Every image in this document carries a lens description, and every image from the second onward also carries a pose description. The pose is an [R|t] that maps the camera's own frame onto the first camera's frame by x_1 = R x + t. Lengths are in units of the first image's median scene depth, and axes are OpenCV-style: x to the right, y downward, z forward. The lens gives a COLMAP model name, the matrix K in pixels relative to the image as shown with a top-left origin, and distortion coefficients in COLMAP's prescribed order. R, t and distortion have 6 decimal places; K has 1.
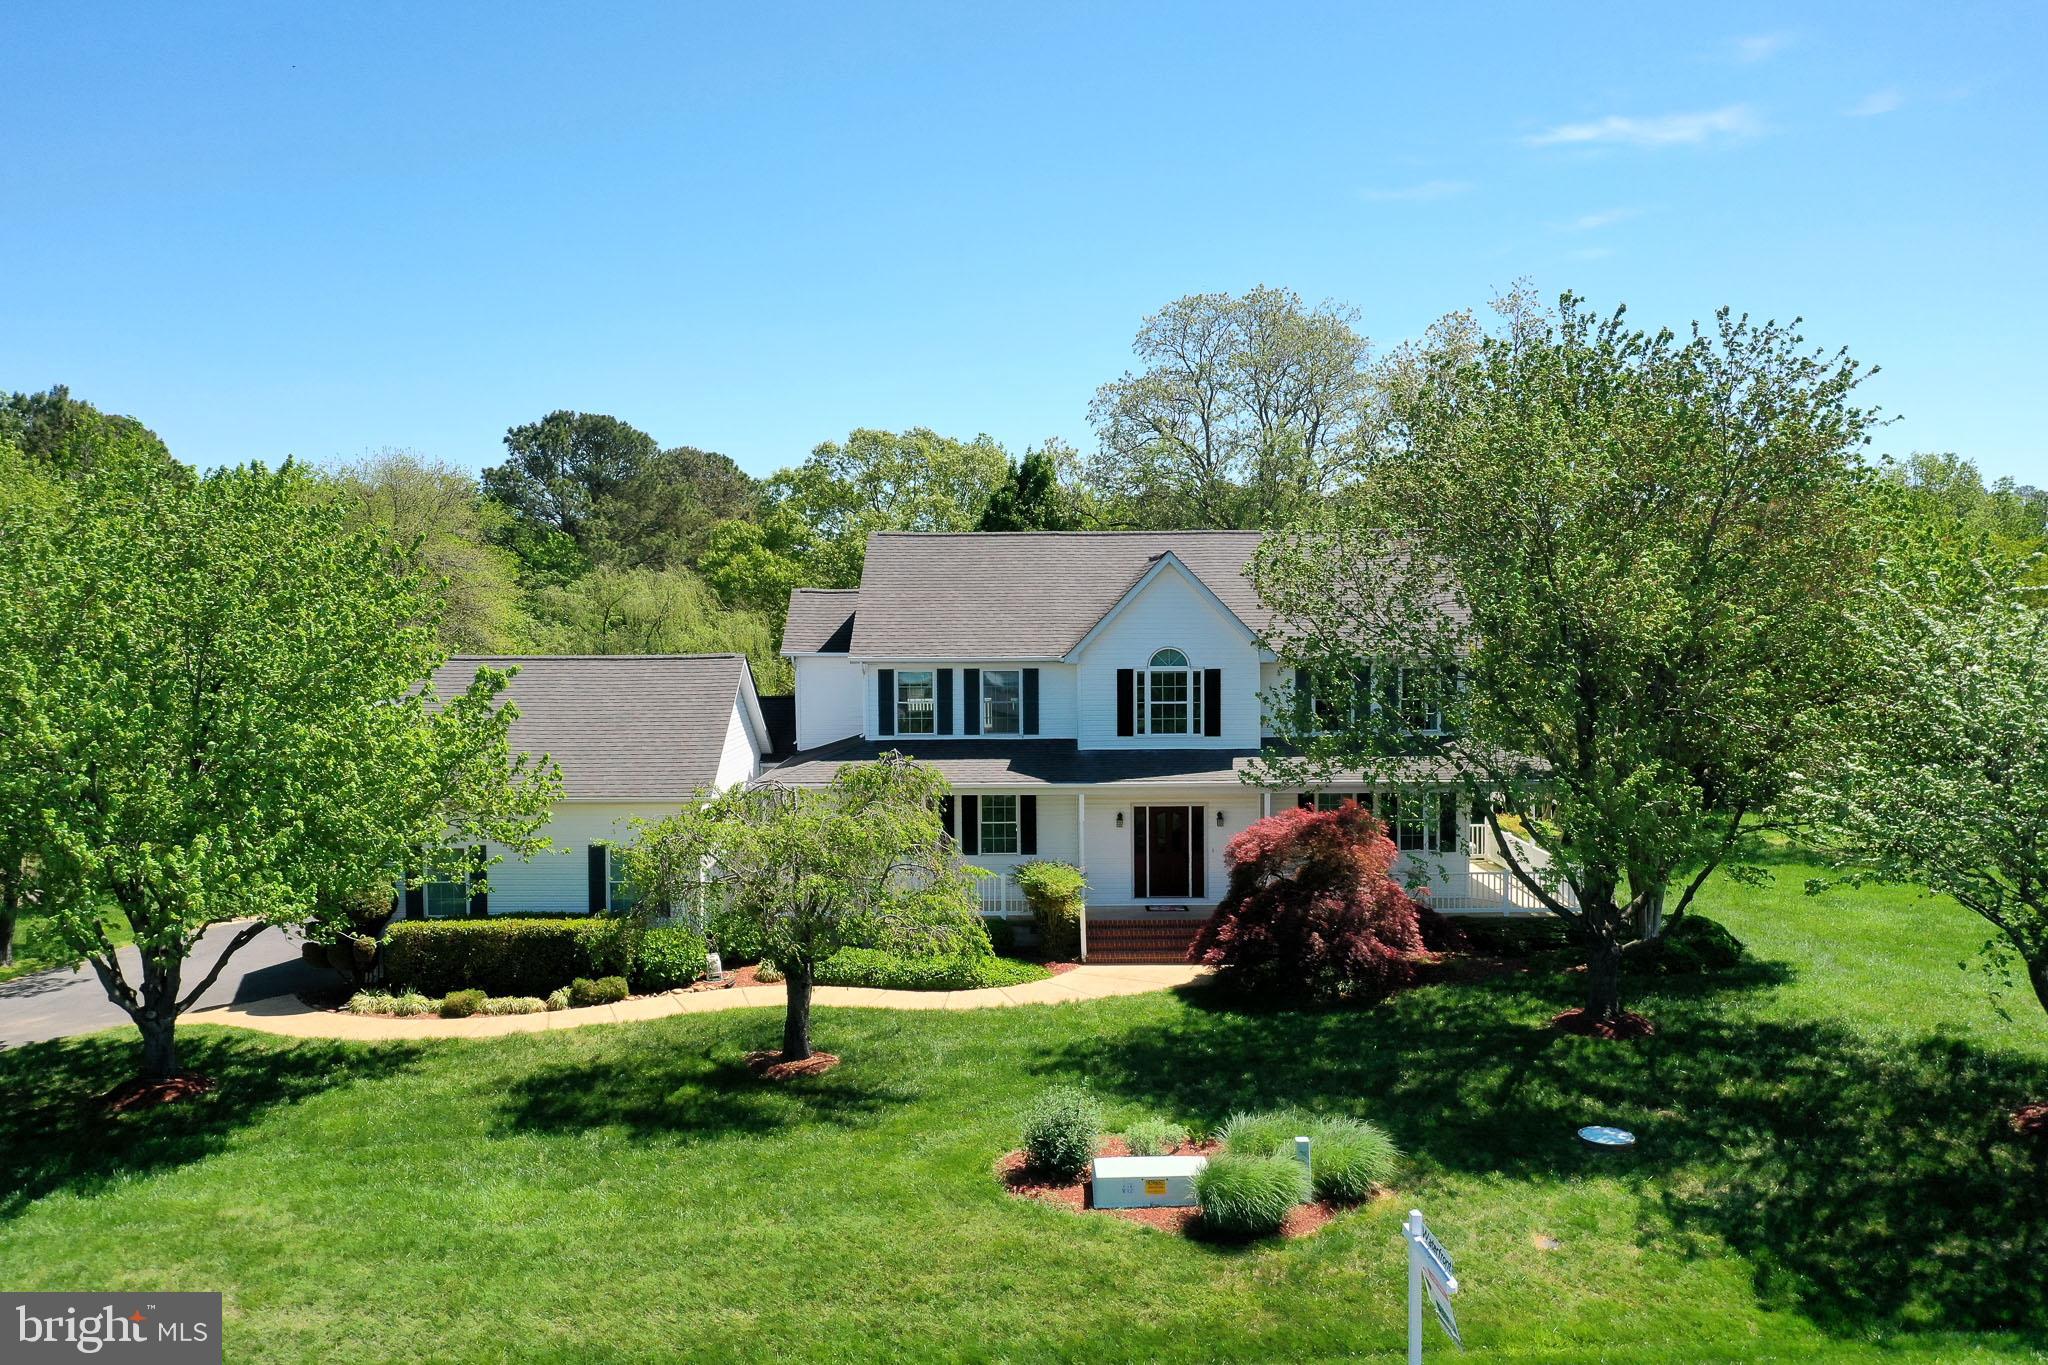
lens RADIAL K [[1625.3, 0, 1017.7], [0, 1625.3, 680.4], [0, 0, 1]] dist [0.000024, 0.003516]
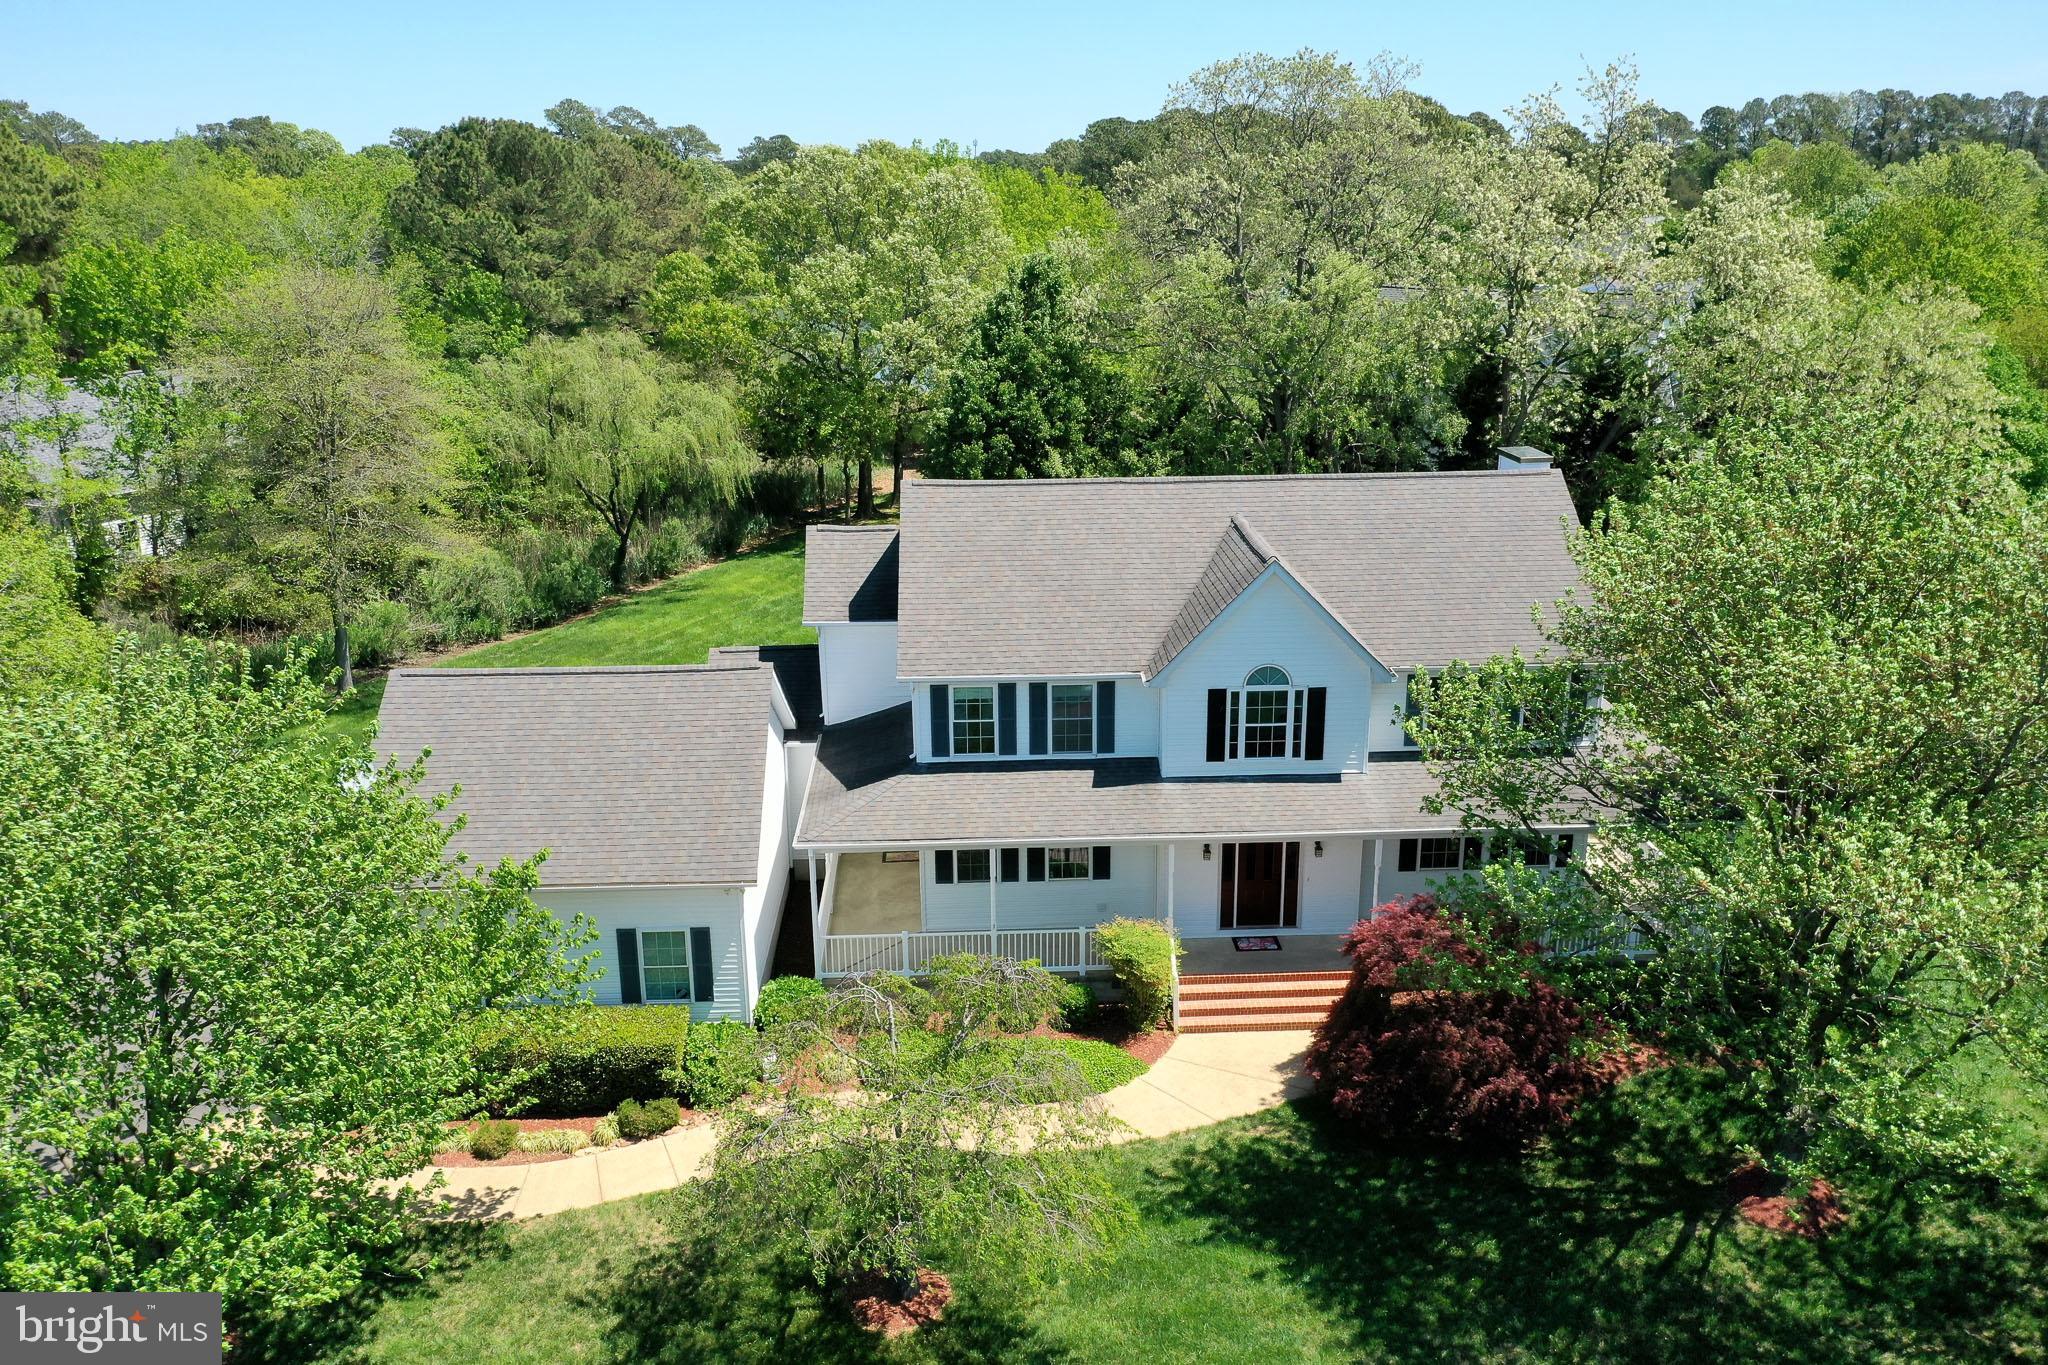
lens RADIAL K [[1654.4, 0, 1024.0], [0, 1654.4, 682.5], [0, 0, 1]] dist [0.014244, 0.002043]
pose [[0.998826, -0.016707, 0.045478, -0.075998], [0.004700, 0.967648, 0.252259, -0.229470], [-0.048221, -0.251749, 0.966591, 0.147091]]
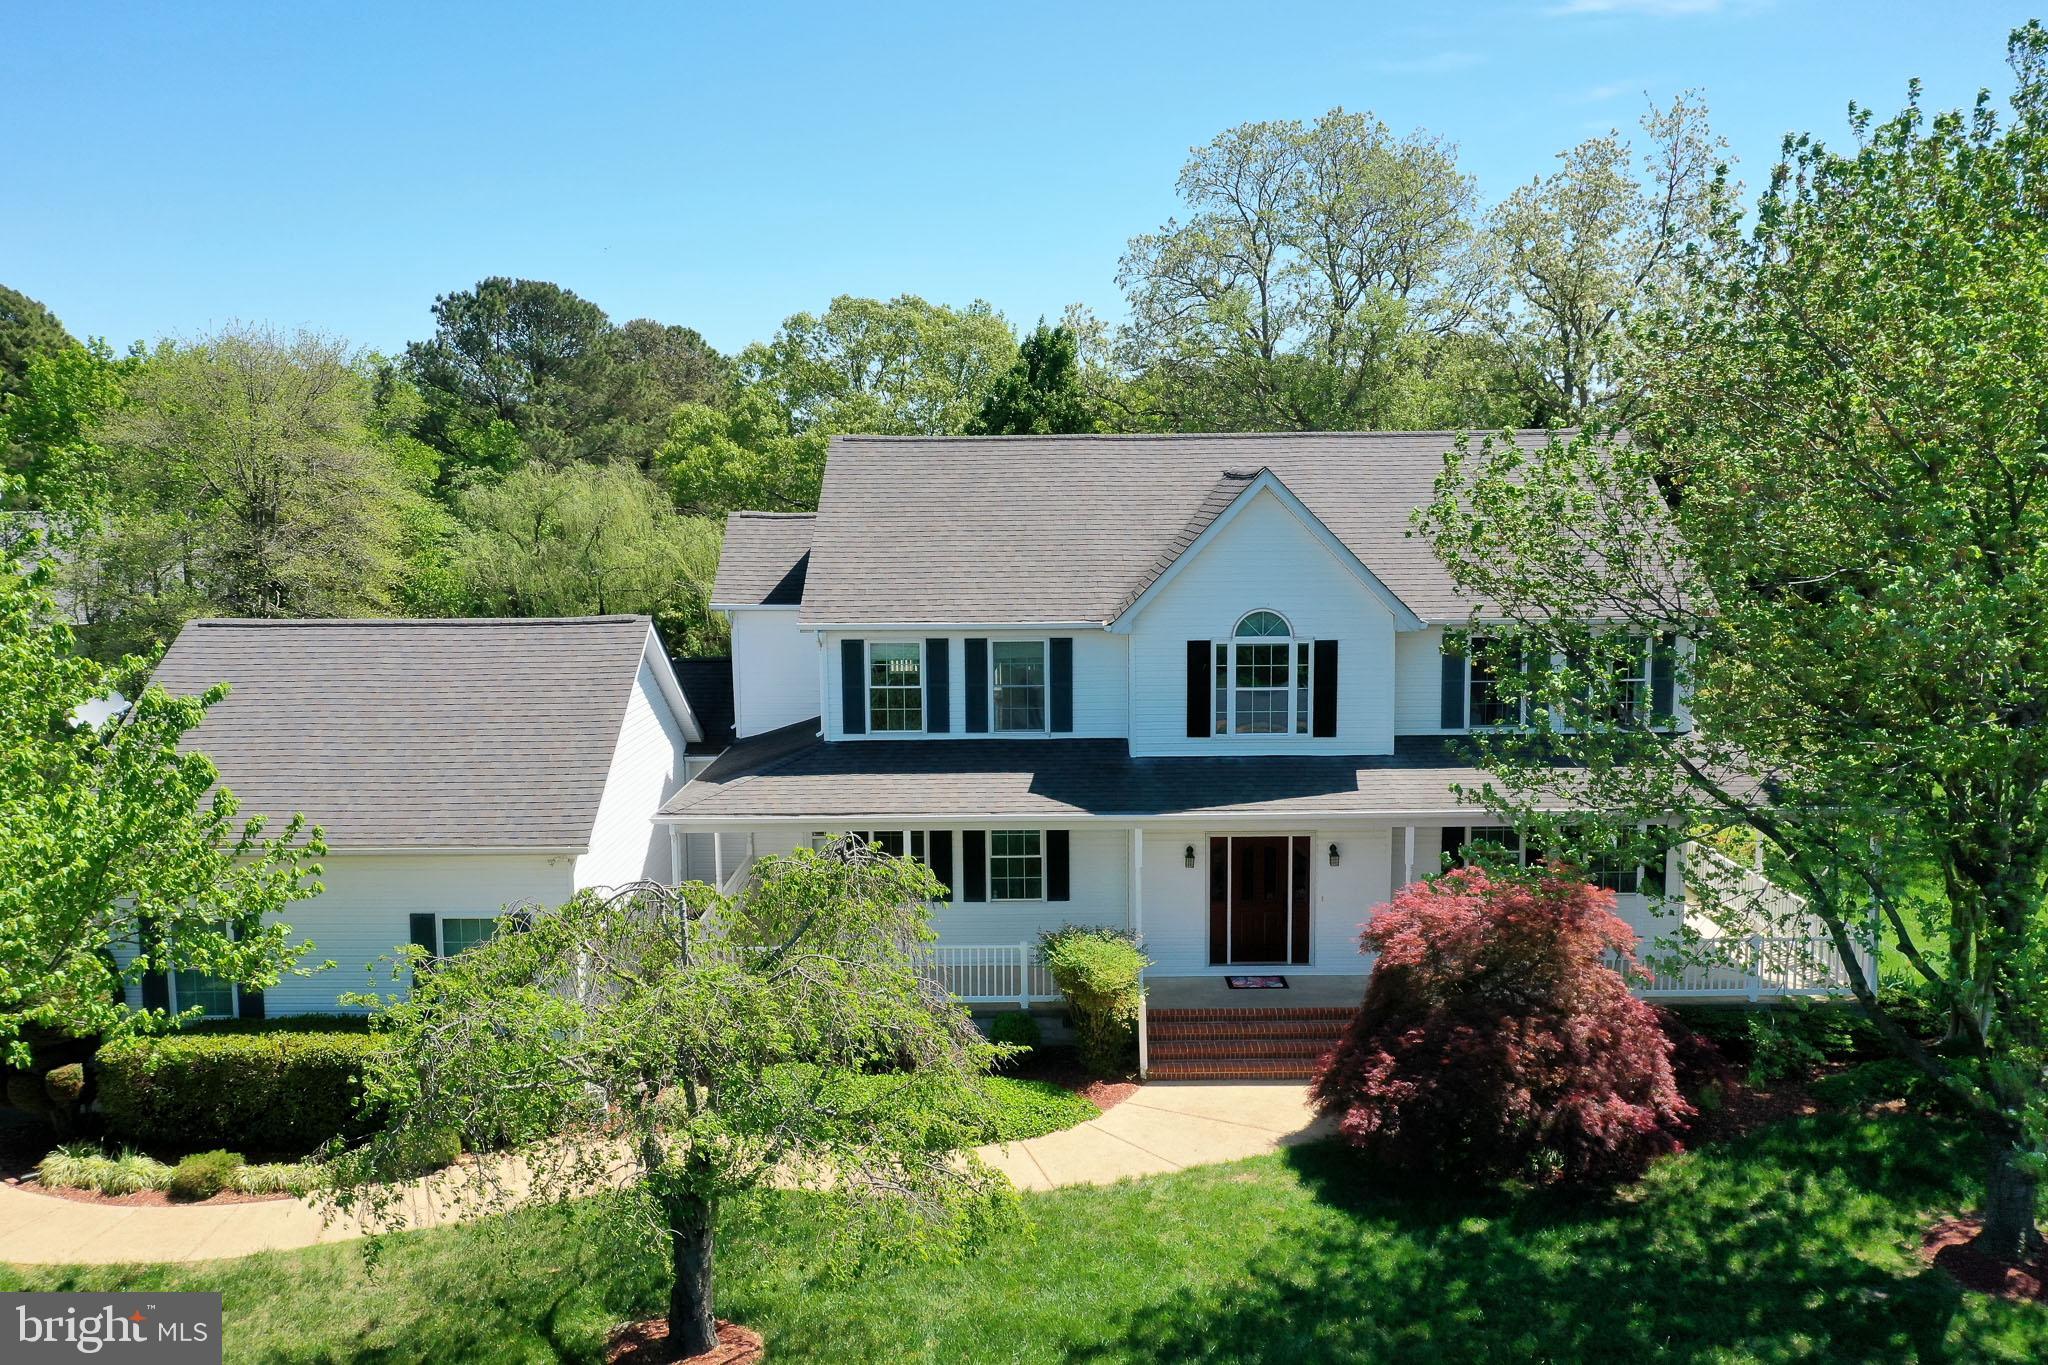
lens RADIAL K [[1625.3, 0, 1017.7], [0, 1625.3, 680.4], [0, 0, 1]] dist [0.000024, 0.003516]
pose [[0.999995, -0.002881, 0.000868, -0.011166], [0.002808, 0.997148, 0.075421, -0.041529], [-0.001083, -0.075419, 0.997151, 0.305813]]
